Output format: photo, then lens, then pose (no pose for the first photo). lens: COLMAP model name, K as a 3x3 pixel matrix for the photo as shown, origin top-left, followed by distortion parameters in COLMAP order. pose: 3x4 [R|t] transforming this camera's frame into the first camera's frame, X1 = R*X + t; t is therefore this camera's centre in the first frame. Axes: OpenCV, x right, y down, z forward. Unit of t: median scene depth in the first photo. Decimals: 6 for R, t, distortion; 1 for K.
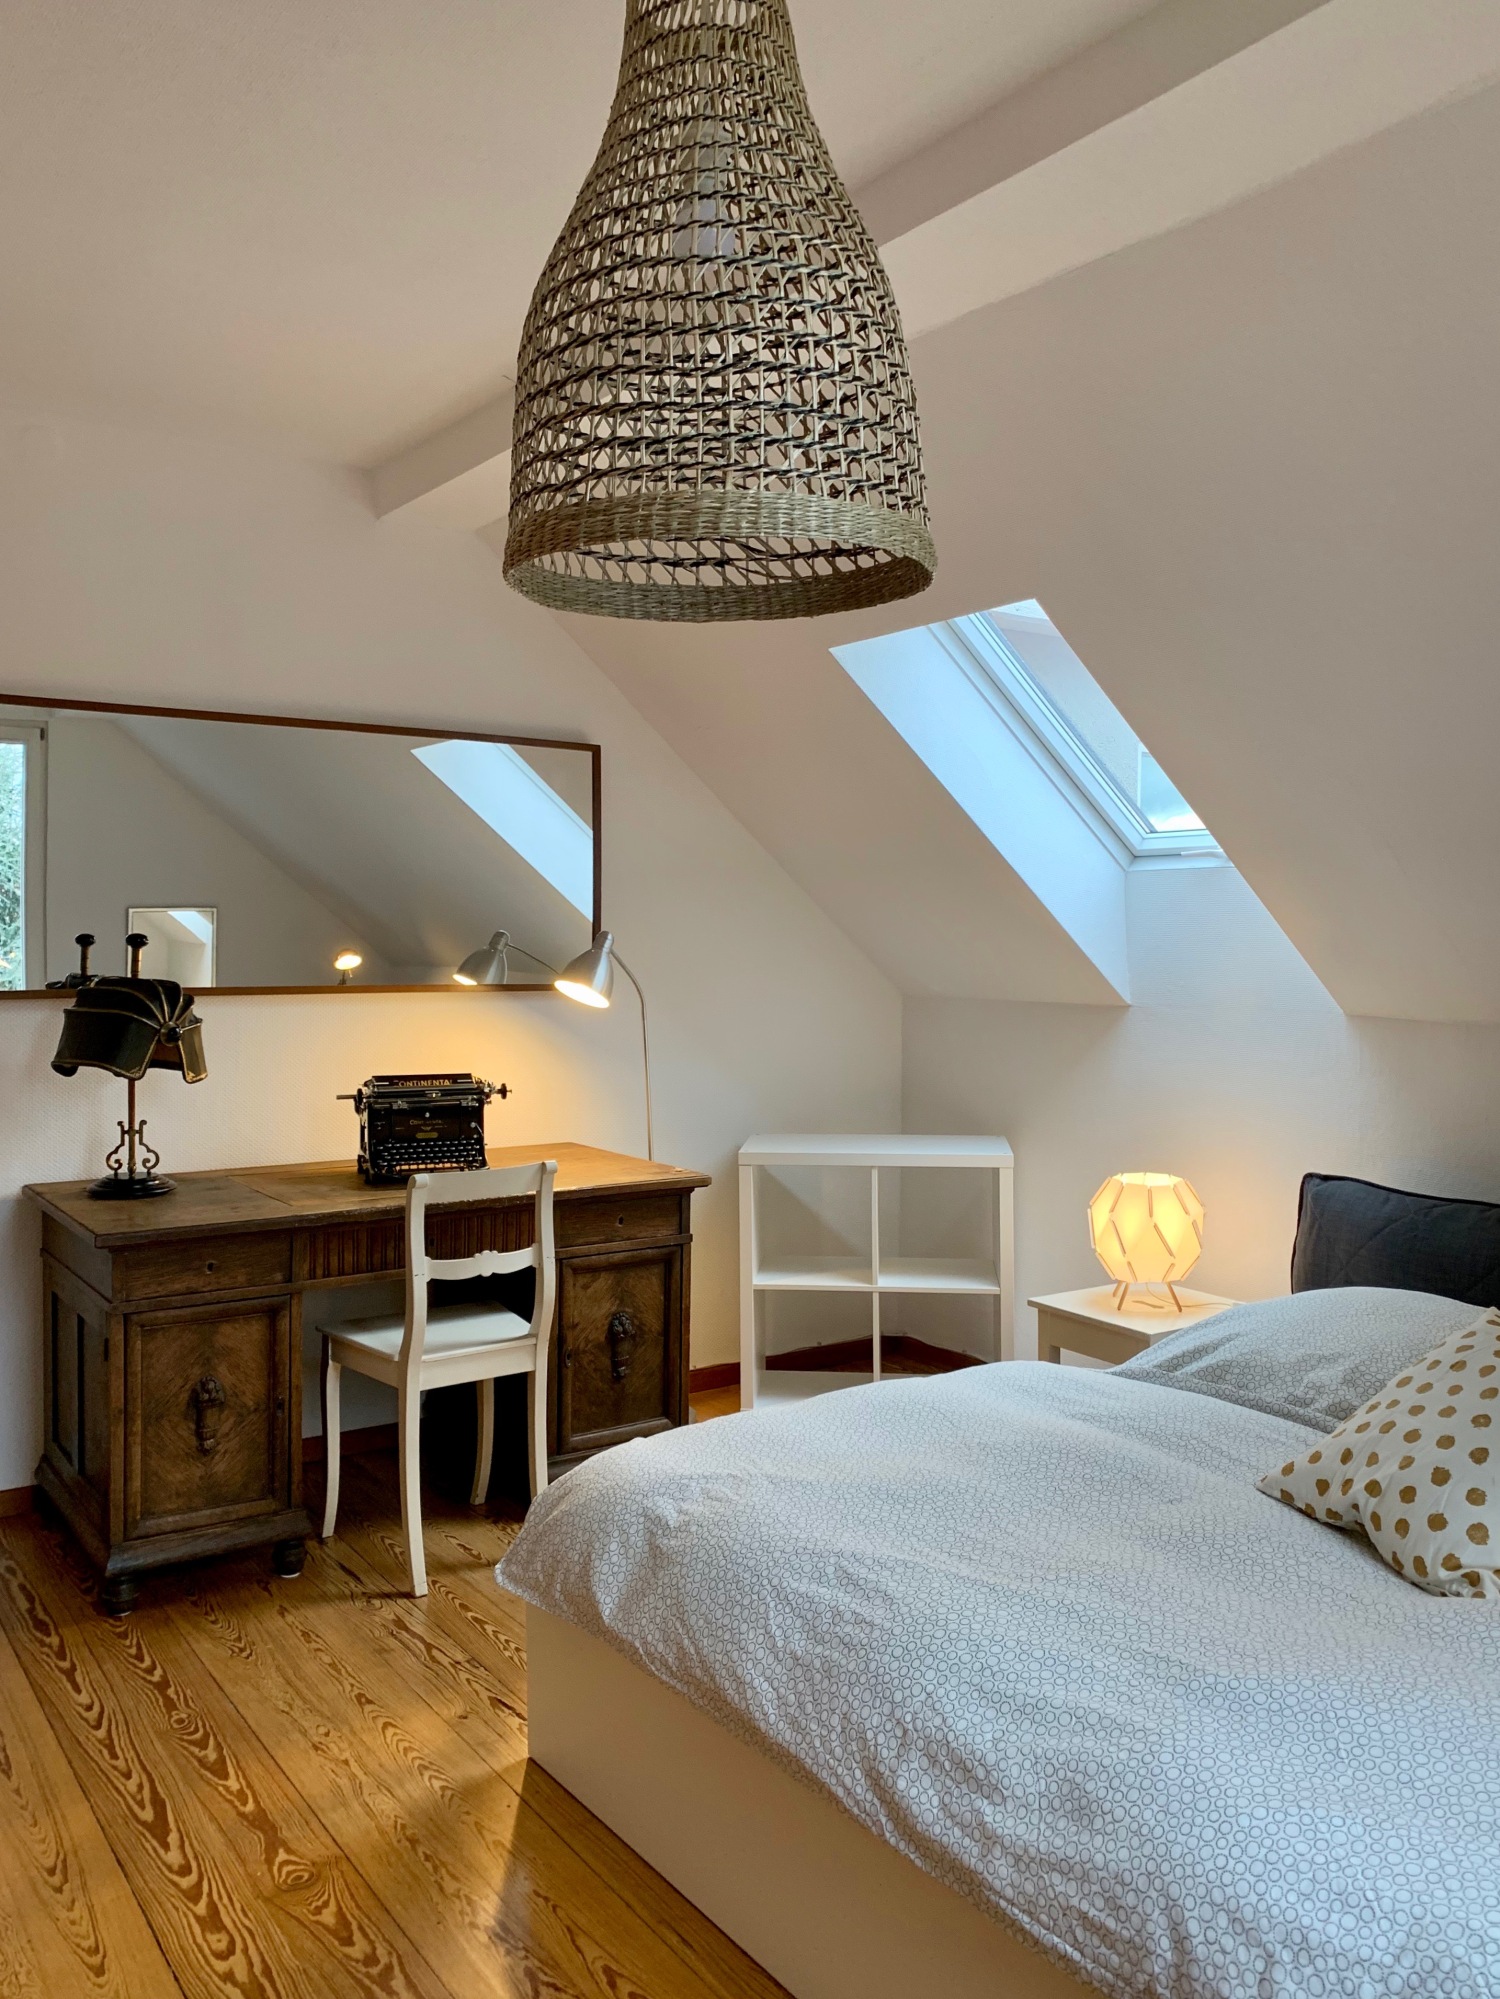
lens RADIAL K [[1537.5, 0, 864.5], [0, 1537.5, 958.0], [0, 0, 1]] dist [0.050076, -0.065147]
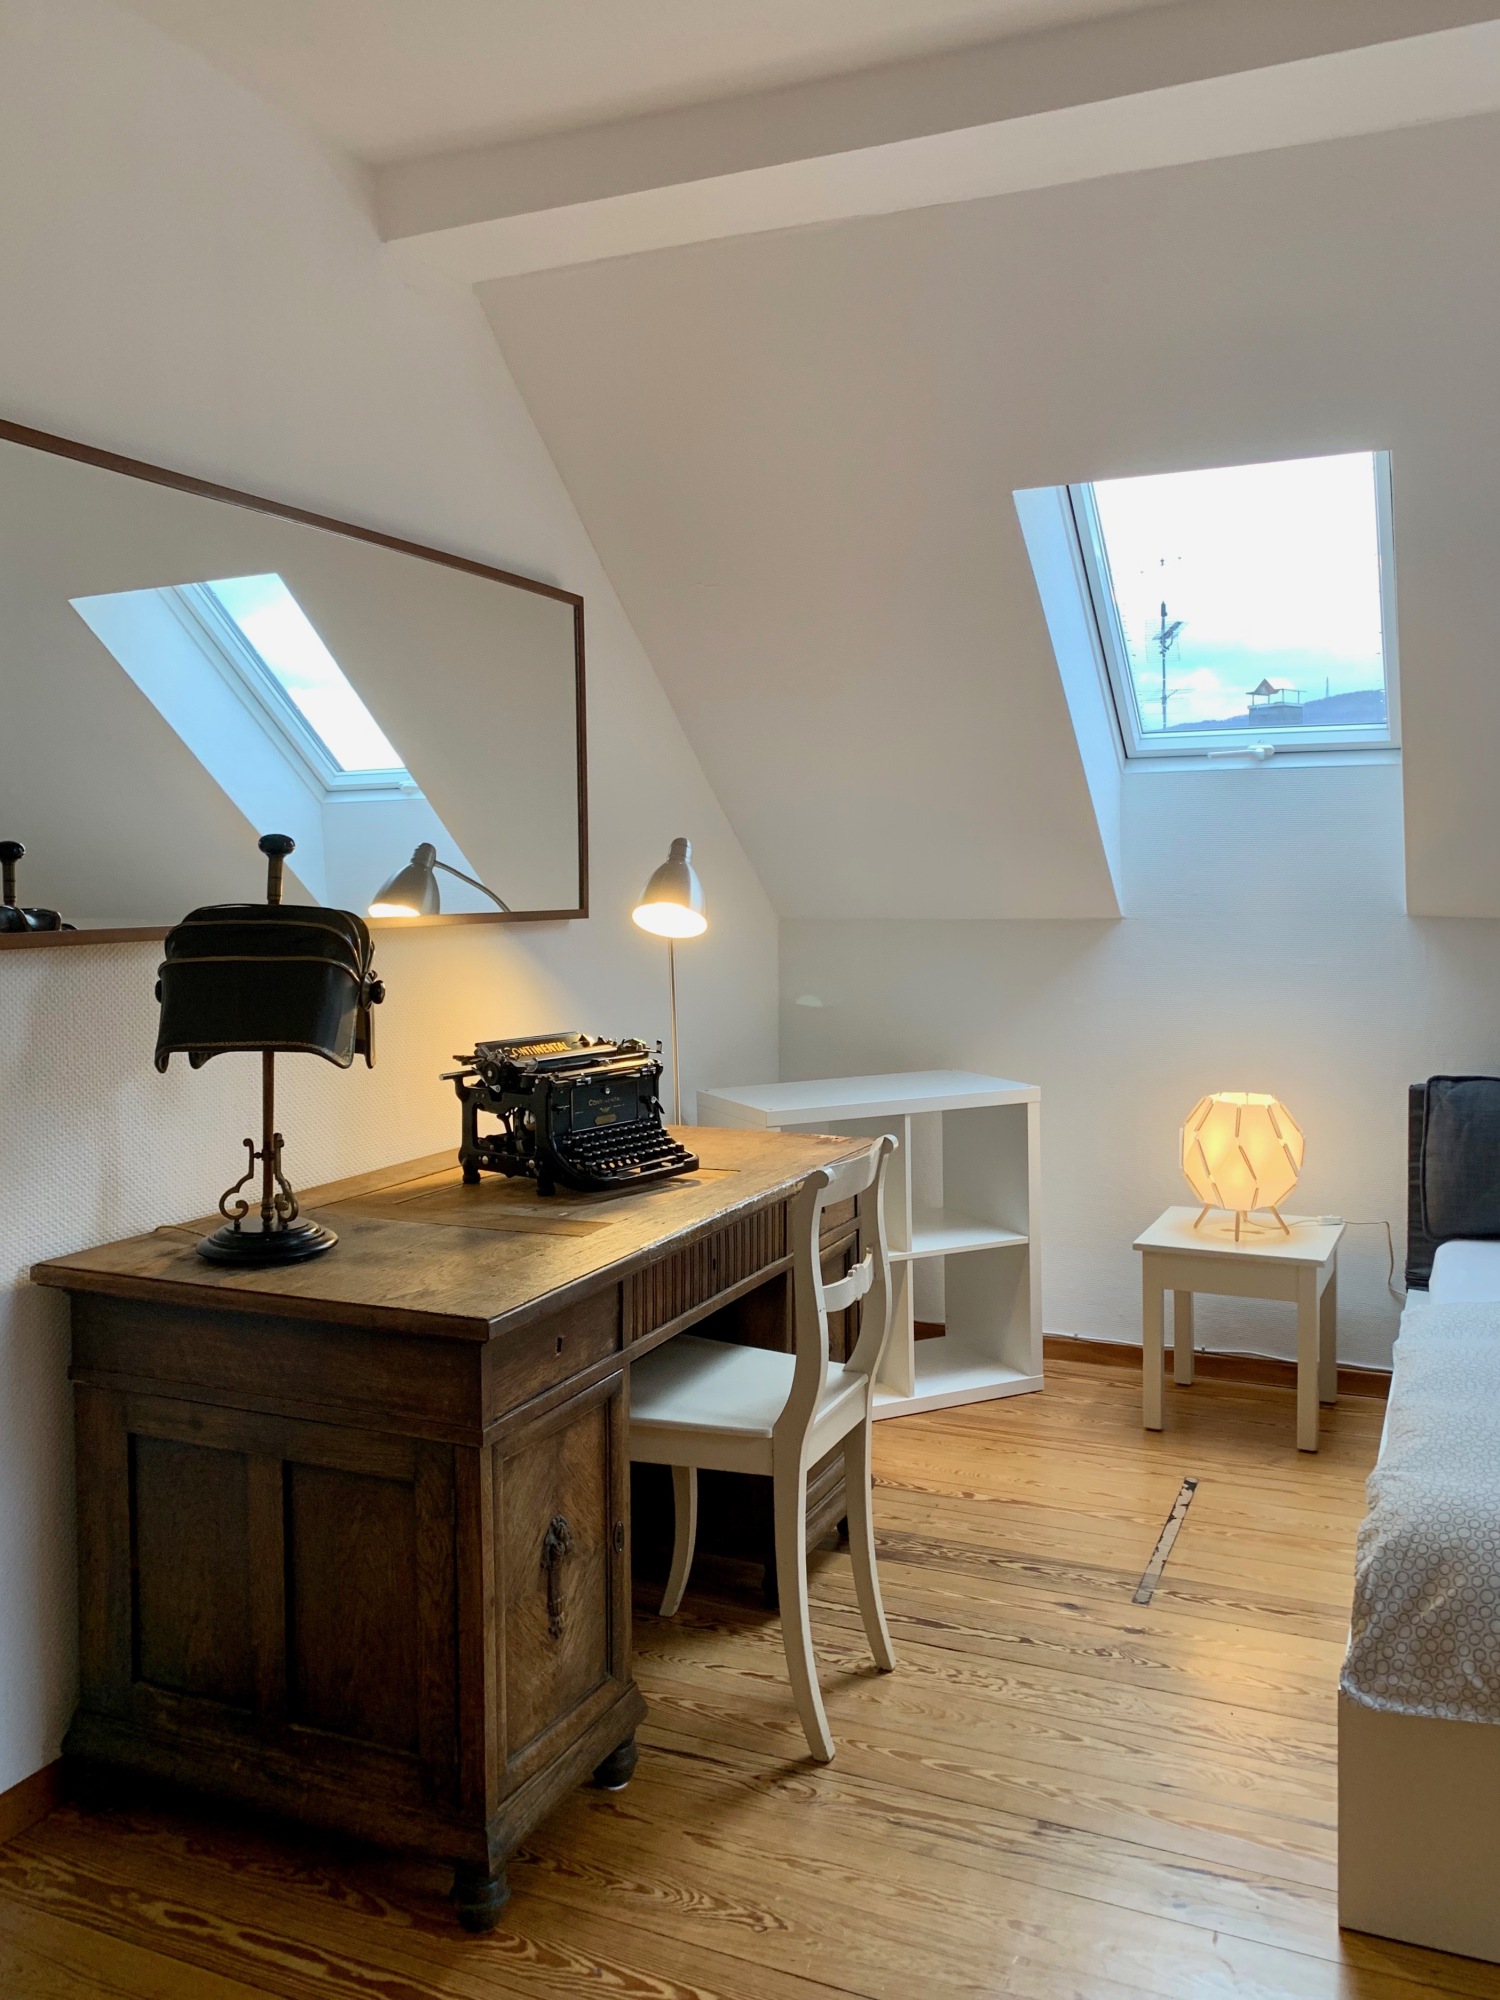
lens RADIAL K [[1536.3, 0, 750.9], [0, 1536.3, 924.8], [0, 0, 1]] dist [0.014189, -0.008280]
pose [[0.875223, -0.030608, 0.482750, -0.602179], [0.023070, 0.999502, 0.021546, 0.012296], [-0.483169, -0.007720, 0.875493, 0.372929]]
